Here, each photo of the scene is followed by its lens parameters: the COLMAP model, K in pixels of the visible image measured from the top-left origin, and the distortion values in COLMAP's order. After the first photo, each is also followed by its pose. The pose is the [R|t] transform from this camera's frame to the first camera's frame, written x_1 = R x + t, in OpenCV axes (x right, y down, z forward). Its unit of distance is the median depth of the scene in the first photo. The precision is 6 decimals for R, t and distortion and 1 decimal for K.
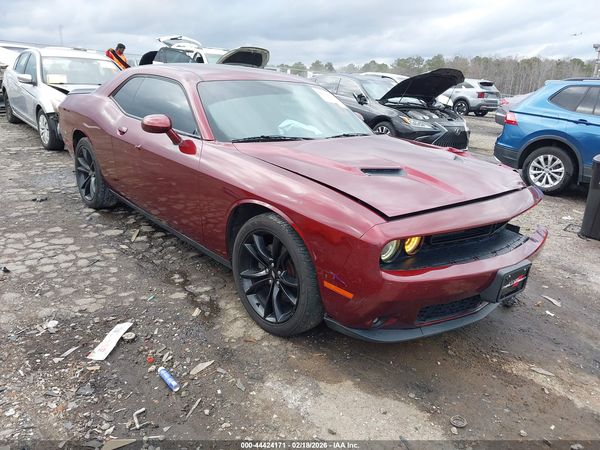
lens RADIAL K [[470.5, 0, 302.1], [0, 470.5, 223.2], [0, 0, 1]] dist [0.010850, -0.018438]
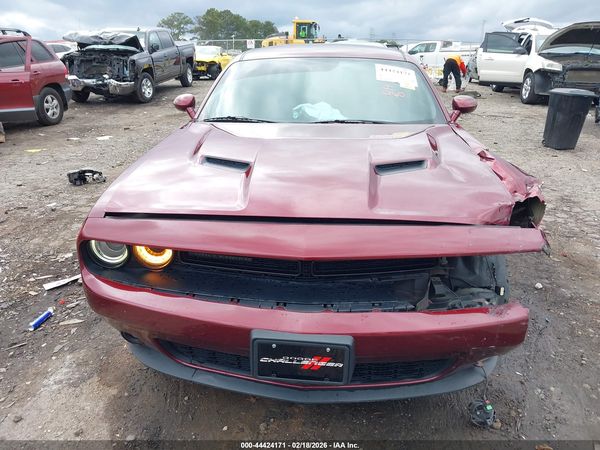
lens RADIAL K [[470.5, 0, 299.8], [0, 470.5, 222.7], [0, 0, 1]] dist [0.010850, -0.018438]
pose [[0.703154, 0.188082, -0.685711, 0.553983], [-0.178123, 0.980224, 0.086209, -0.069667], [0.688365, 0.061523, 0.722751, 0.359146]]
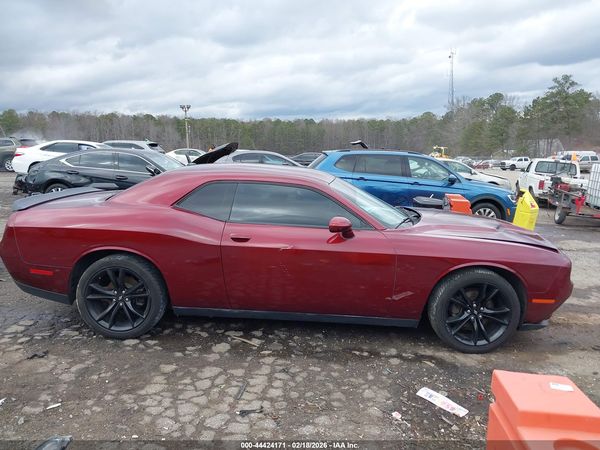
lens RADIAL K [[470.5, 0, 302.7], [0, 470.5, 225.8], [0, 0, 1]] dist [0.010850, -0.018438]
pose [[0.682630, -0.161652, 0.712661, -0.994997], [0.233248, 0.972413, -0.002848, -0.189253], [-0.692540, 0.168171, 0.701503, 0.217439]]
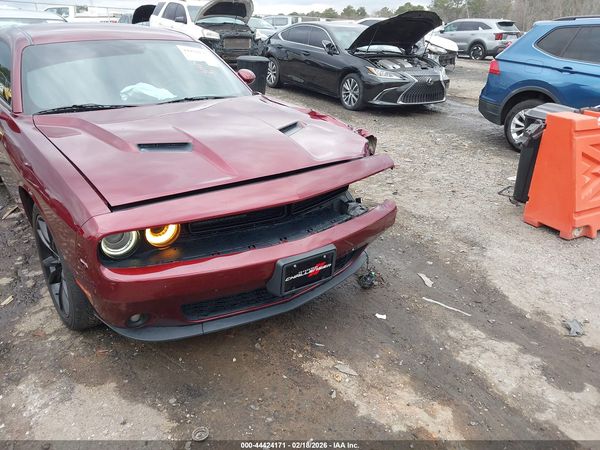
lens RADIAL K [[470.5, 0, 304.5], [0, 470.5, 225.9], [0, 0, 1]] dist [0.010850, -0.018438]
pose [[0.997222, -0.016721, -0.072592, 0.334869], [0.024080, 0.994521, 0.101721, -0.031231], [0.070493, -0.103186, 0.992161, 0.096169]]
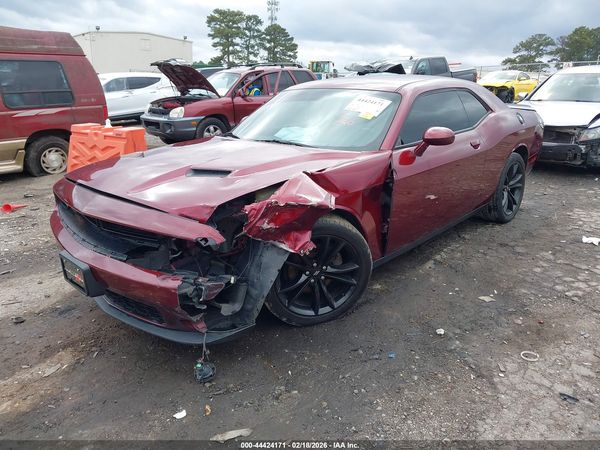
lens RADIAL K [[470.5, 0, 304.0], [0, 470.5, 225.9], [0, 0, 1]] dist [0.010850, -0.018438]
pose [[0.101009, 0.242086, -0.964983, 0.964668], [-0.285438, 0.936218, 0.204992, -0.214532], [0.953059, 0.254737, 0.163667, 0.847208]]
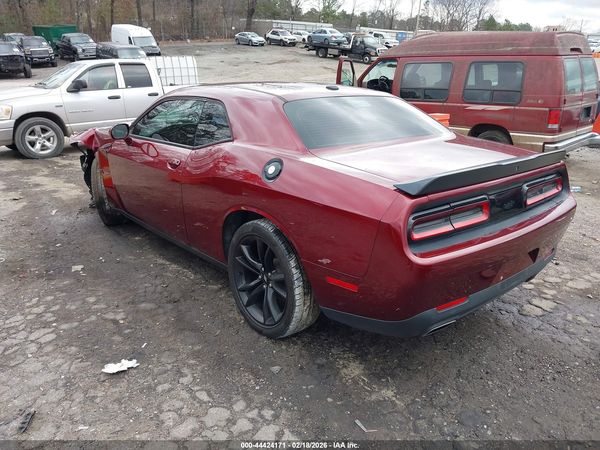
lens RADIAL K [[470.5, 0, 298.9], [0, 470.5, 223.4], [0, 0, 1]] dist [0.010850, -0.018438]
pose [[-0.997491, -0.070380, -0.007623, -0.251846], [-0.061740, 0.812208, 0.580092, -0.705943], [-0.034635, 0.579107, -0.814516, 2.087051]]
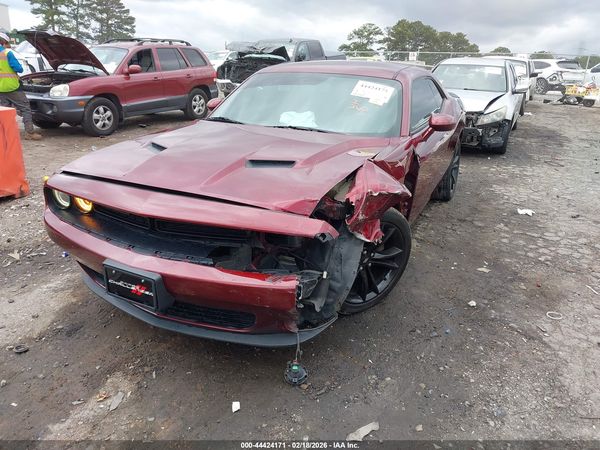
lens RADIAL K [[470.5, 0, 303.0], [0, 470.5, 224.7], [0, 0, 1]] dist [0.010850, -0.018438]
pose [[0.404697, 0.260214, -0.876647, 0.868407], [-0.284952, 0.946812, 0.149496, -0.134824], [0.868921, 0.189301, 0.457320, 0.567035]]
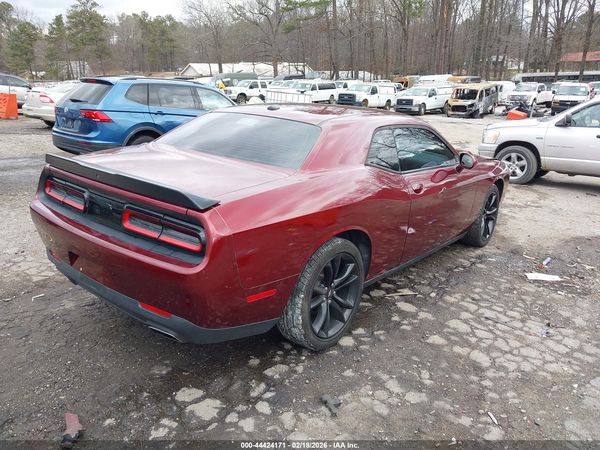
lens RADIAL K [[470.5, 0, 301.3], [0, 470.5, 237.8], [0, 0, 1]] dist [0.010850, -0.018438]
pose [[-0.163597, -0.362686, 0.917440, -1.222525], [0.241159, 0.887052, 0.393676, -0.526268], [-0.956597, 0.285652, -0.057654, 1.307262]]
